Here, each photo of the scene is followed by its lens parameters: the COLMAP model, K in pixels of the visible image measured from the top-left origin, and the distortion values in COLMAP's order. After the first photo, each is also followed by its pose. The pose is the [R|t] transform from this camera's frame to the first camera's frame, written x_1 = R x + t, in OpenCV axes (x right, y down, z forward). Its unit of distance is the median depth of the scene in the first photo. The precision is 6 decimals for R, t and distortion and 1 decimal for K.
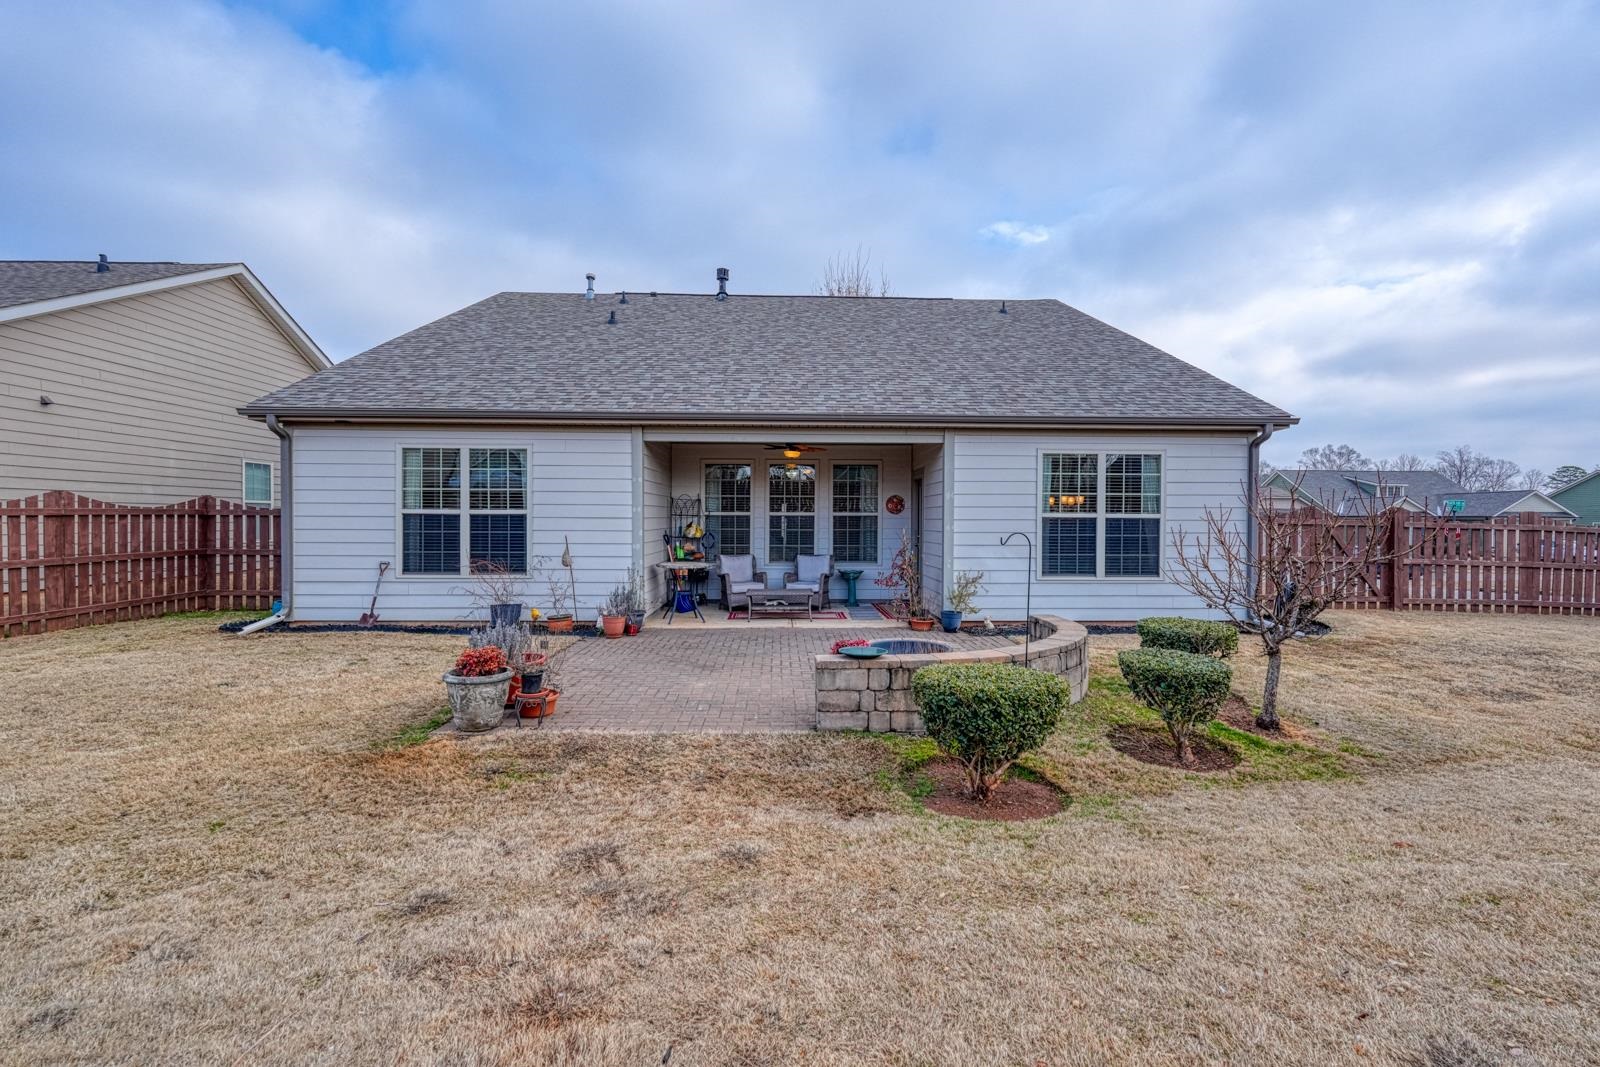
lens RADIAL K [[705.0, 0, 793.0], [0, 705.0, 483.5], [0, 0, 1]] dist [0.002777, -0.000135]
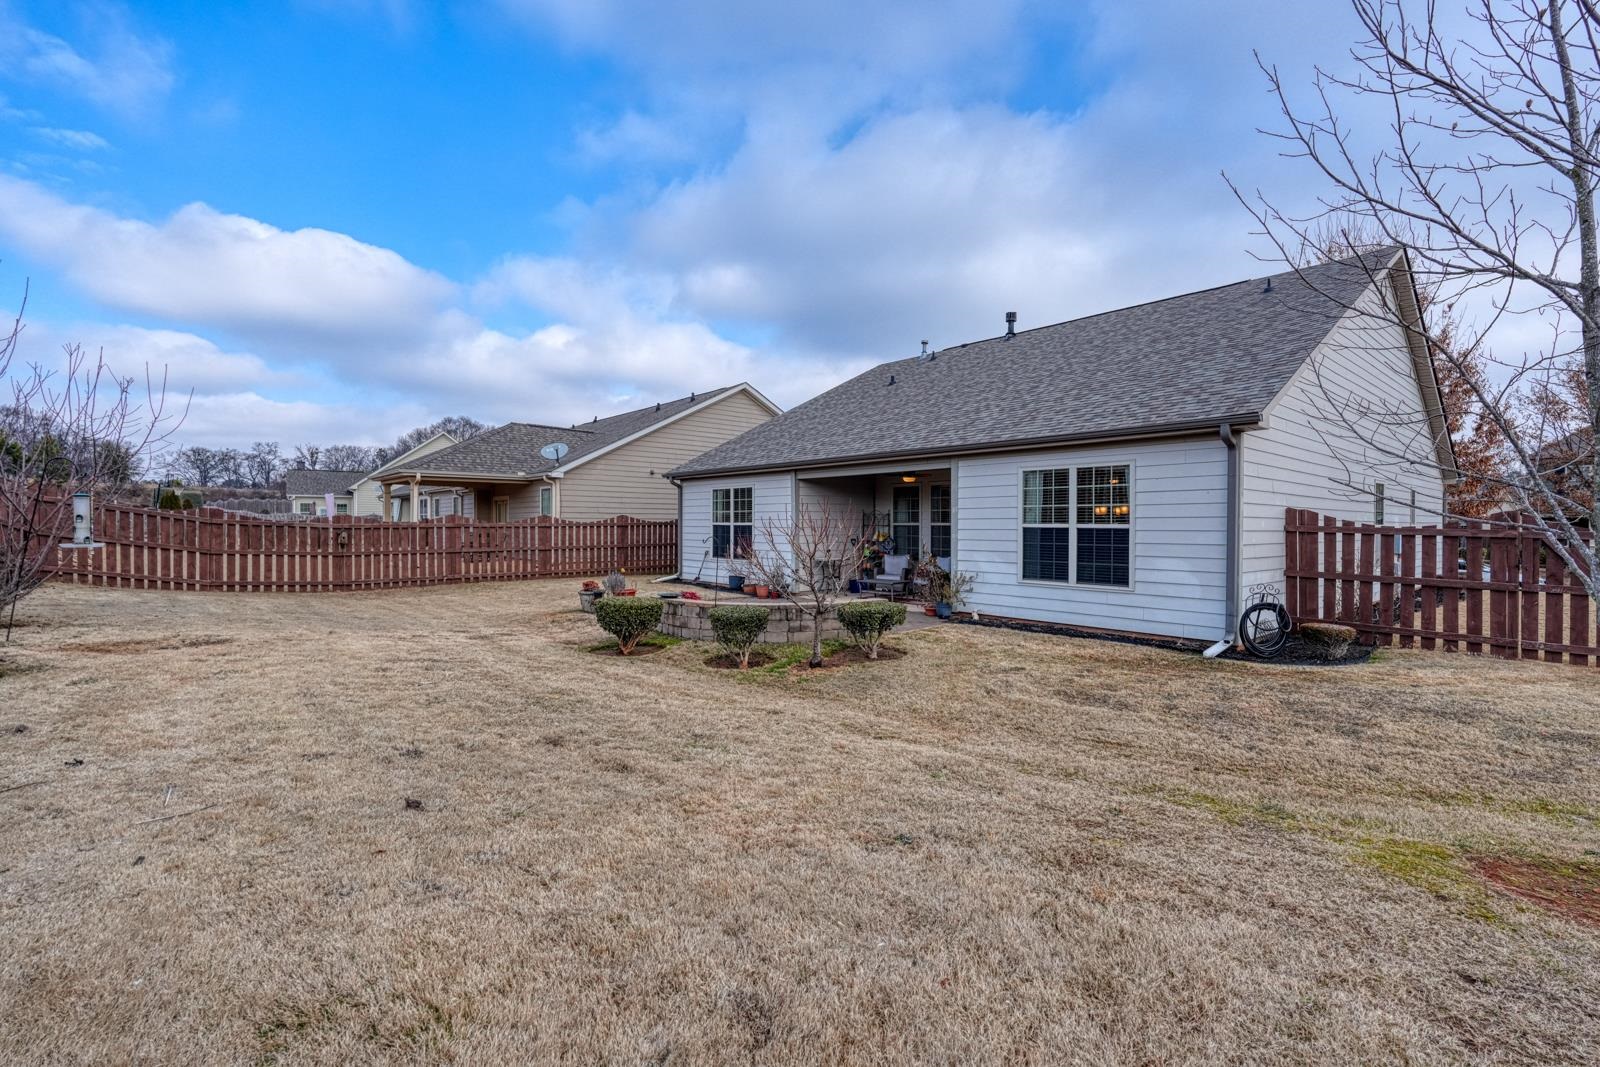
lens RADIAL K [[705.0, 0, 812.4], [0, 705.0, 531.3], [0, 0, 1]] dist [0.002777, -0.000135]
pose [[0.635451, 0.005264, -0.772123, 1.008671], [0.030919, 0.999001, 0.032257, 0.007083], [0.771522, -0.044371, 0.634653, 0.022022]]
